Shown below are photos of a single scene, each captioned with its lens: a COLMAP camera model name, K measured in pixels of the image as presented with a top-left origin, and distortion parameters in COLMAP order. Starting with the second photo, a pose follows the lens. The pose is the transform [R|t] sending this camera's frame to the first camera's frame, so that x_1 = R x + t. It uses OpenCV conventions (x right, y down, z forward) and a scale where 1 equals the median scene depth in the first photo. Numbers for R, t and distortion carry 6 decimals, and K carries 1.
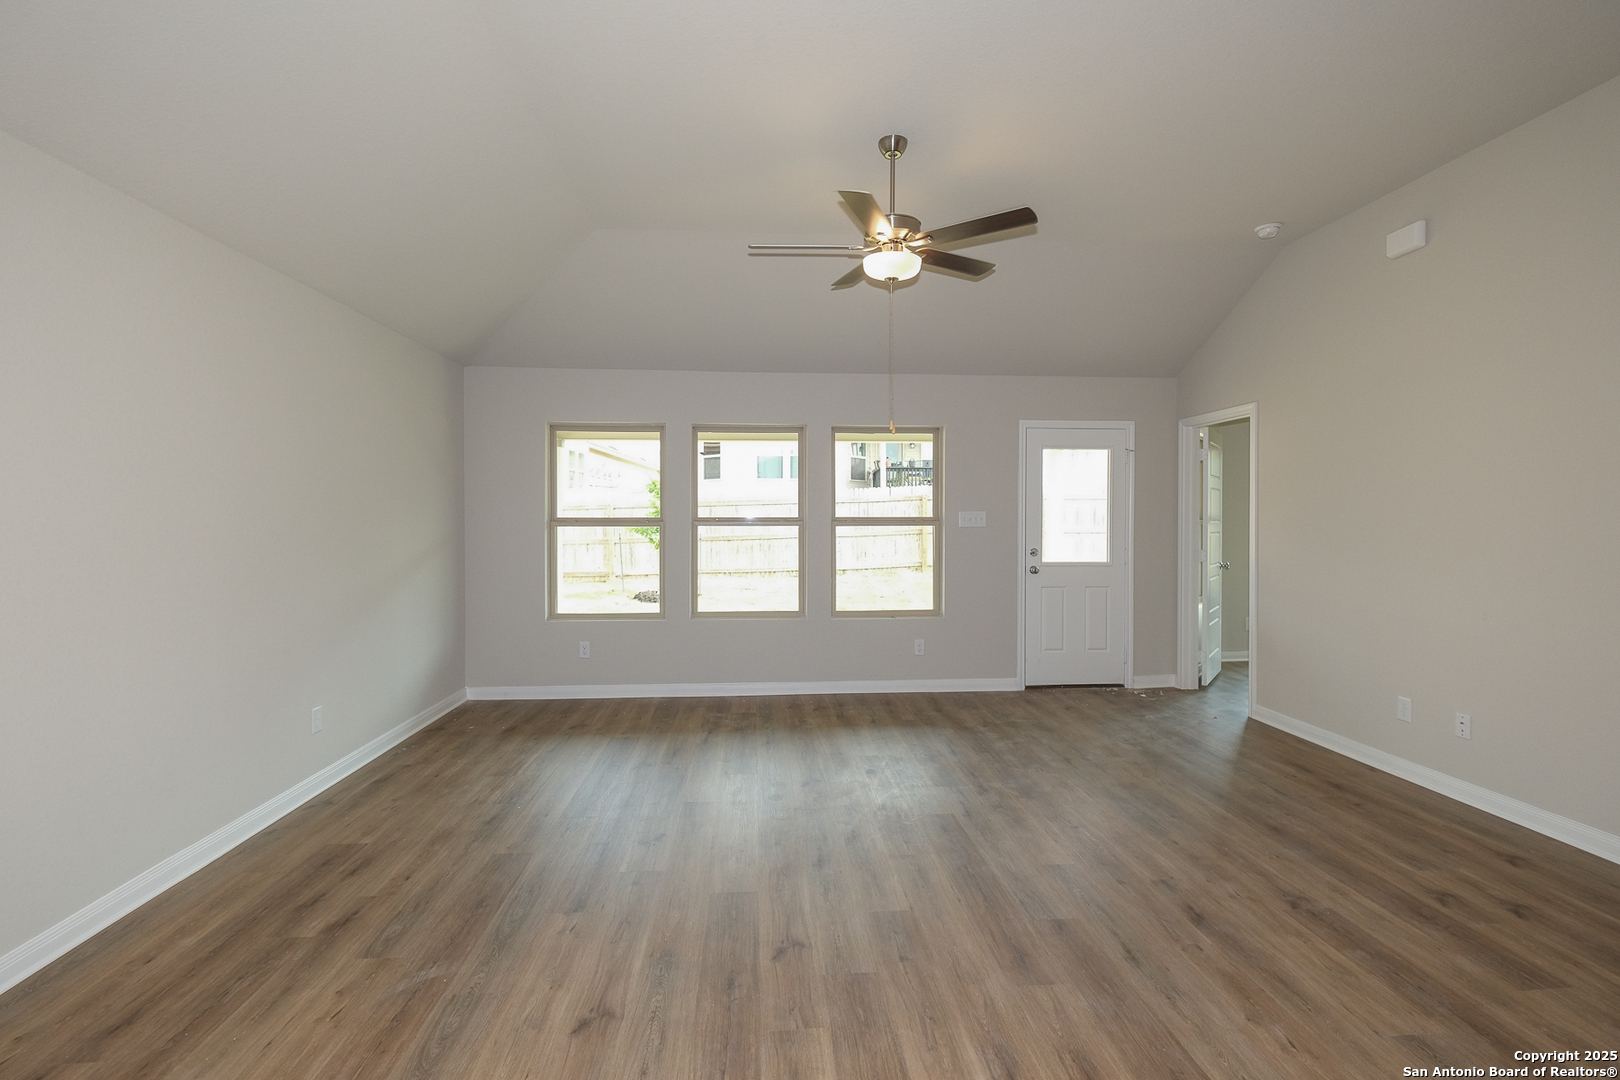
lens RADIAL K [[725.3, 0, 801.6], [0, 725.3, 526.7], [0, 0, 1]] dist [0.003853, -0.002786]
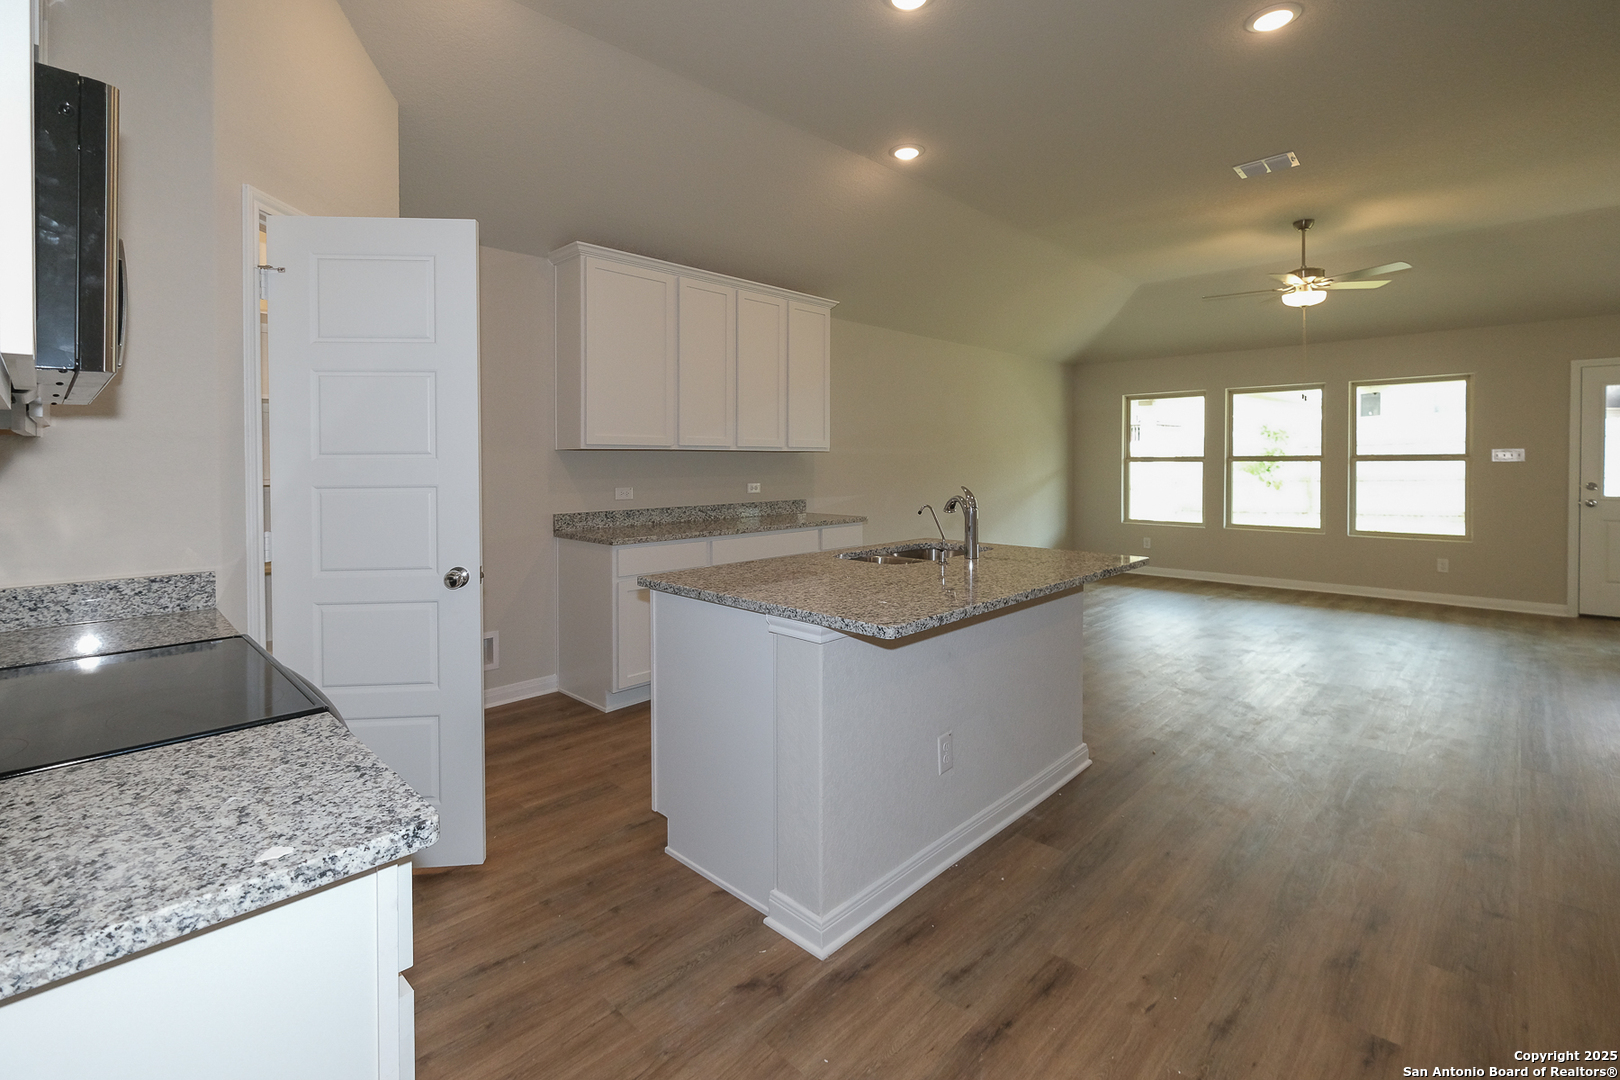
lens RADIAL K [[725.3, 0, 809.5], [0, 725.3, 479.2], [0, 0, 1]] dist [0.003853, -0.002786]
pose [[0.665655, 0.013387, -0.746140, 0.774411], [-0.004966, 0.999896, 0.013510, 0.033615], [0.746243, -0.005288, 0.665652, -1.157215]]
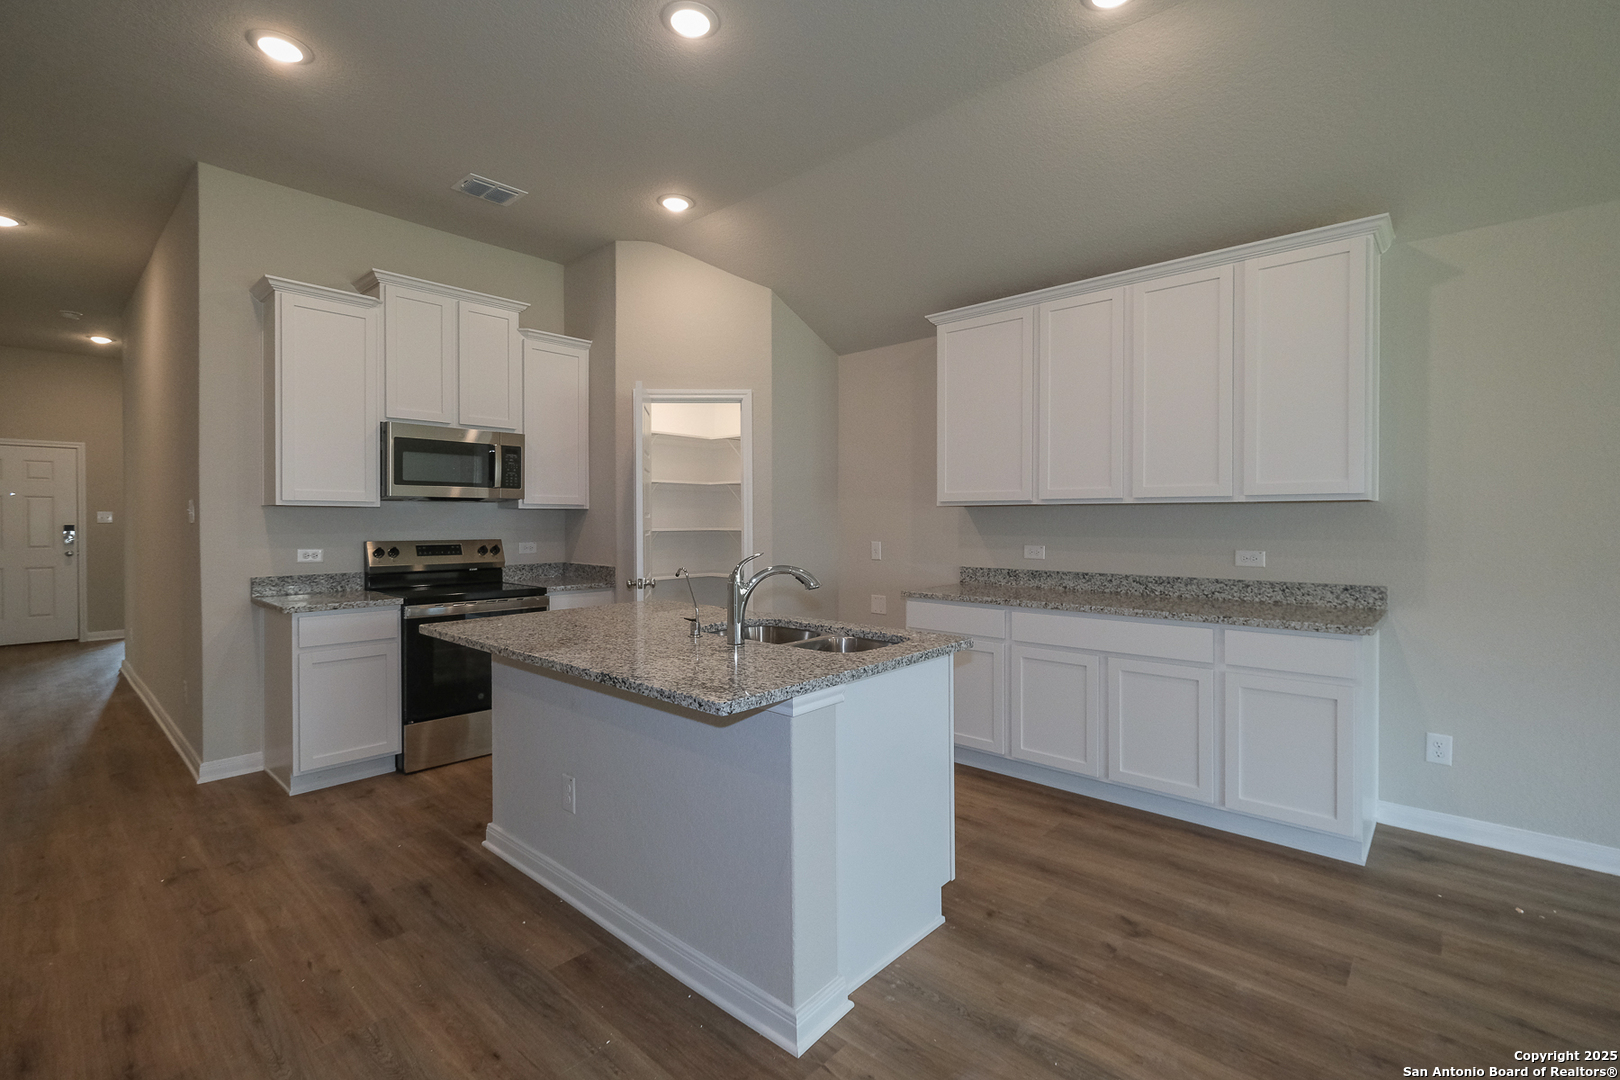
lens RADIAL K [[725.3, 0, 812.8], [0, 725.3, 514.6], [0, 0, 1]] dist [0.003853, -0.002786]
pose [[-0.726471, -0.008945, -0.687139, 0.646512], [-0.008248, 0.999957, -0.004297, 0.020629], [0.687148, 0.002545, -0.726513, 0.488308]]
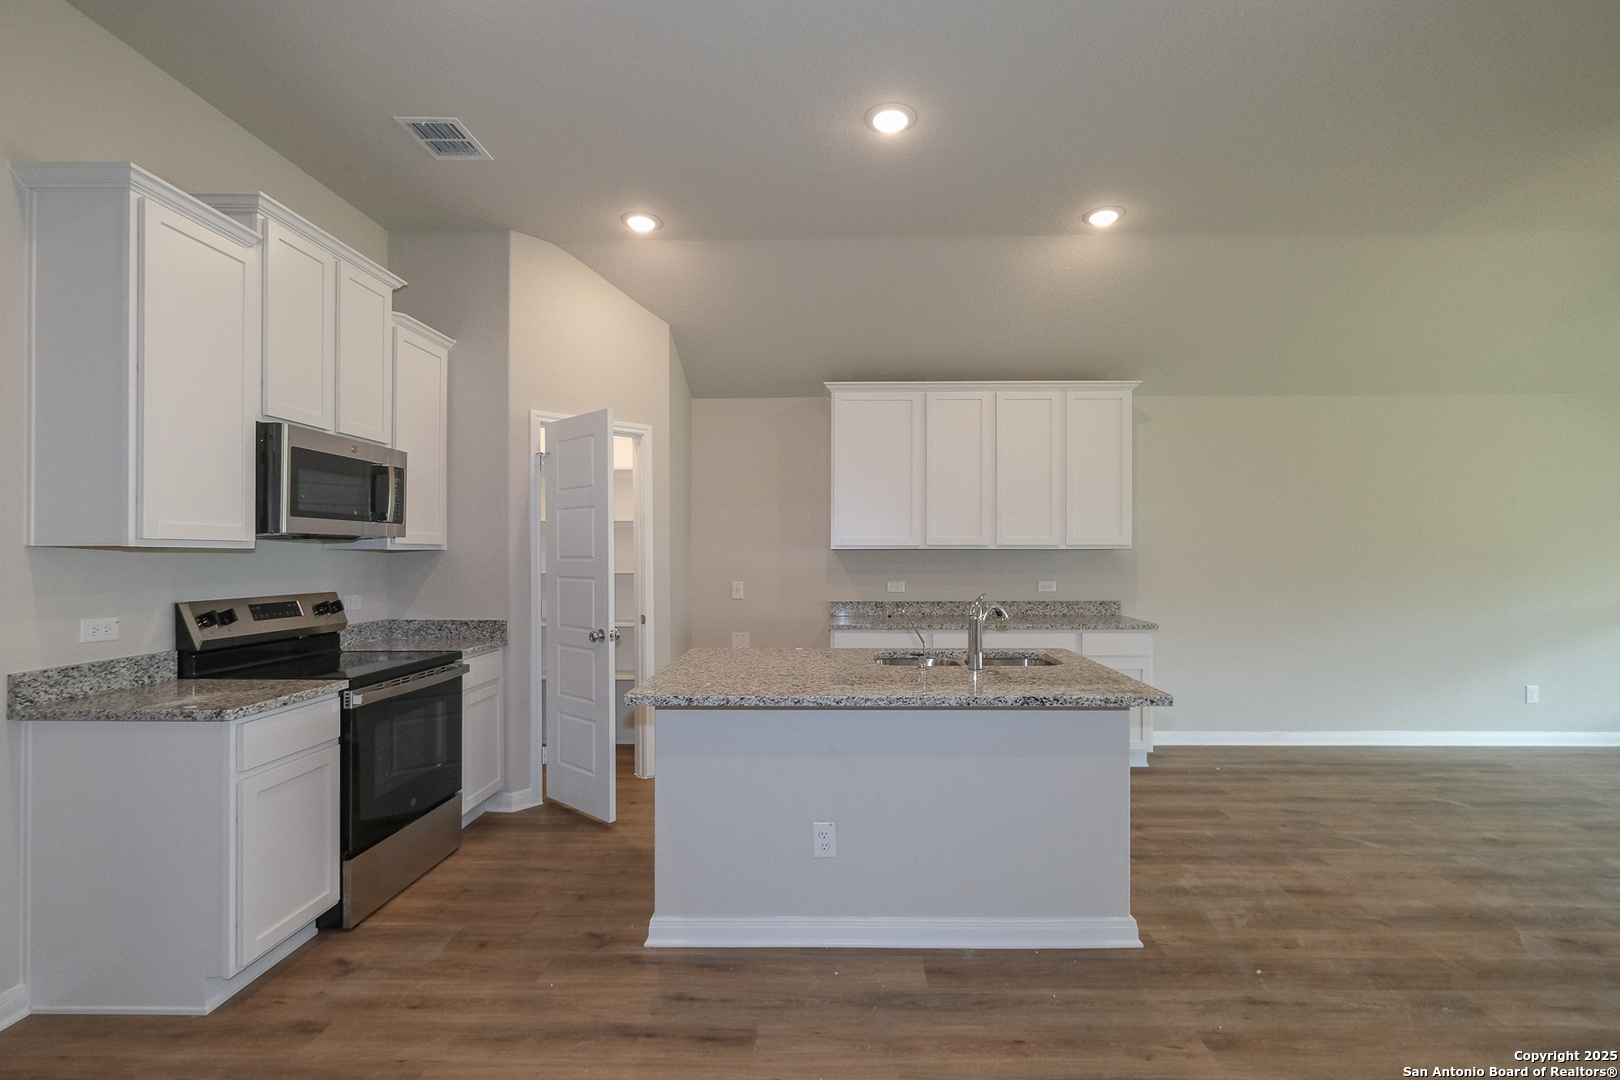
lens RADIAL K [[725.3, 0, 828.4], [0, 725.3, 544.4], [0, 0, 1]] dist [0.003853, -0.002786]
pose [[-0.087172, -0.012451, -0.996115, 1.189481], [-0.011071, 0.999872, -0.011529, 0.001657], [0.996132, 0.010023, -0.087299, -0.341960]]
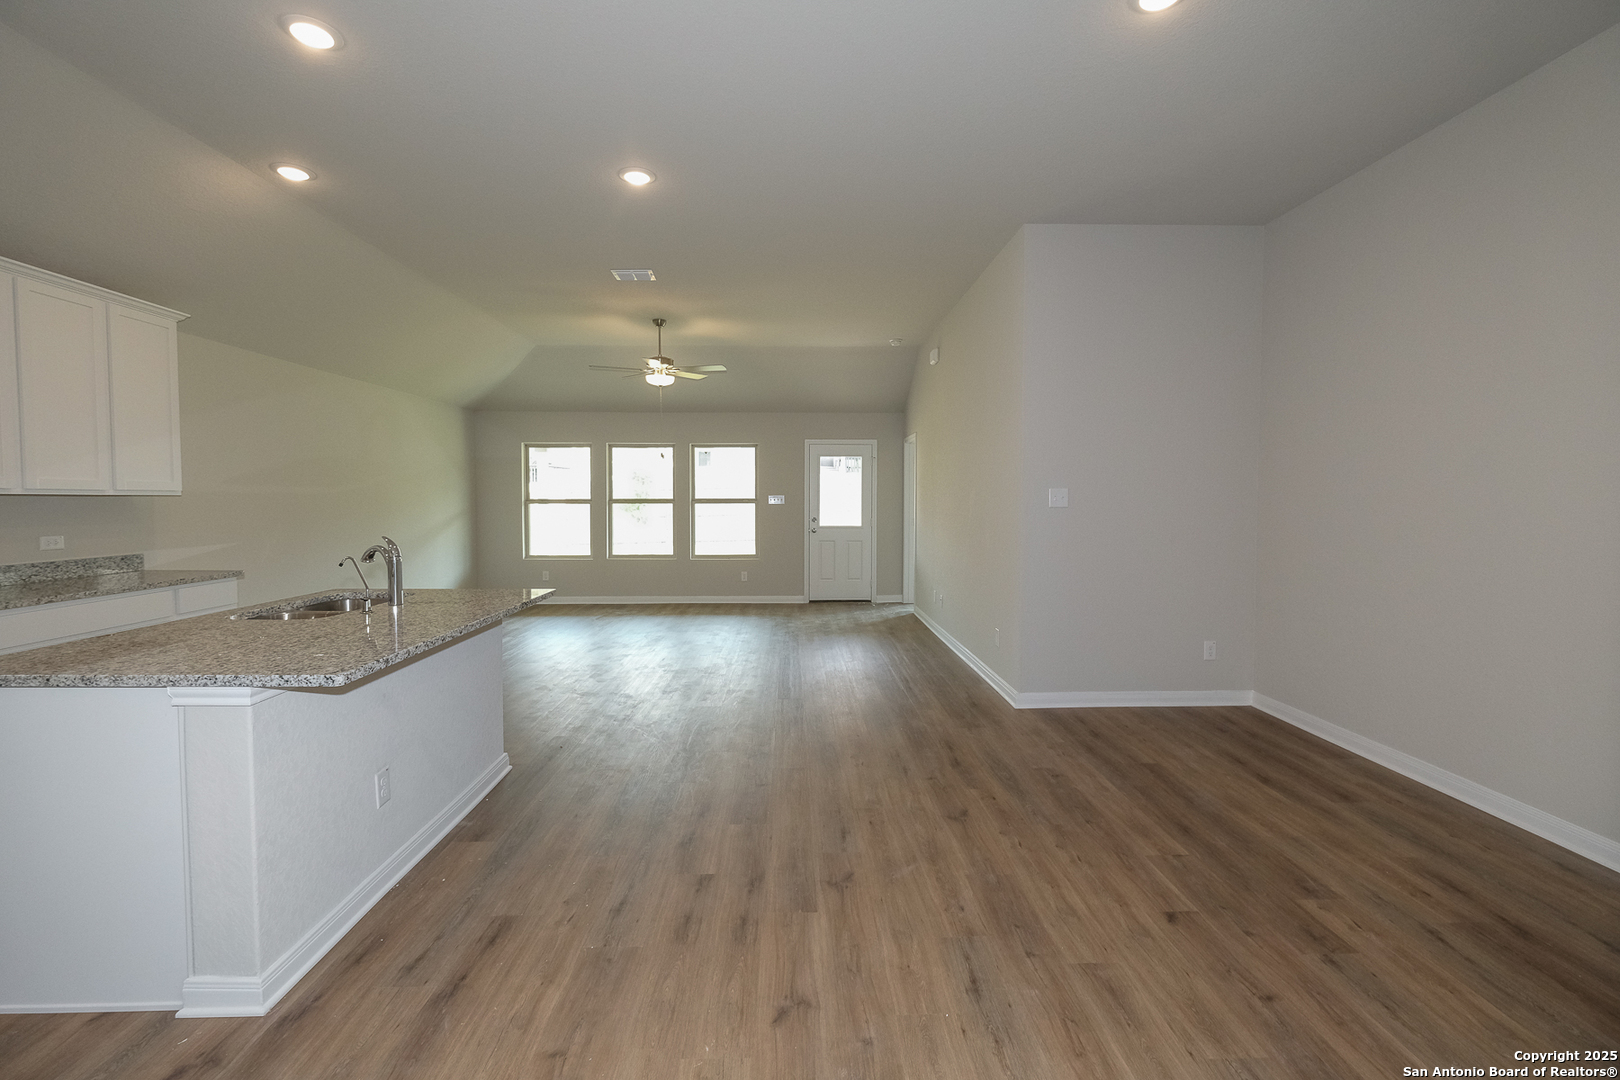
lens RADIAL K [[725.3, 0, 811.0], [0, 725.3, 505.9], [0, 0, 1]] dist [0.003853, -0.002786]
pose [[0.999072, 0.000691, -0.043059, 0.831969], [-0.000664, 1.000000, 0.000642, 0.007814], [0.043060, -0.000612, 0.999072, -1.379047]]
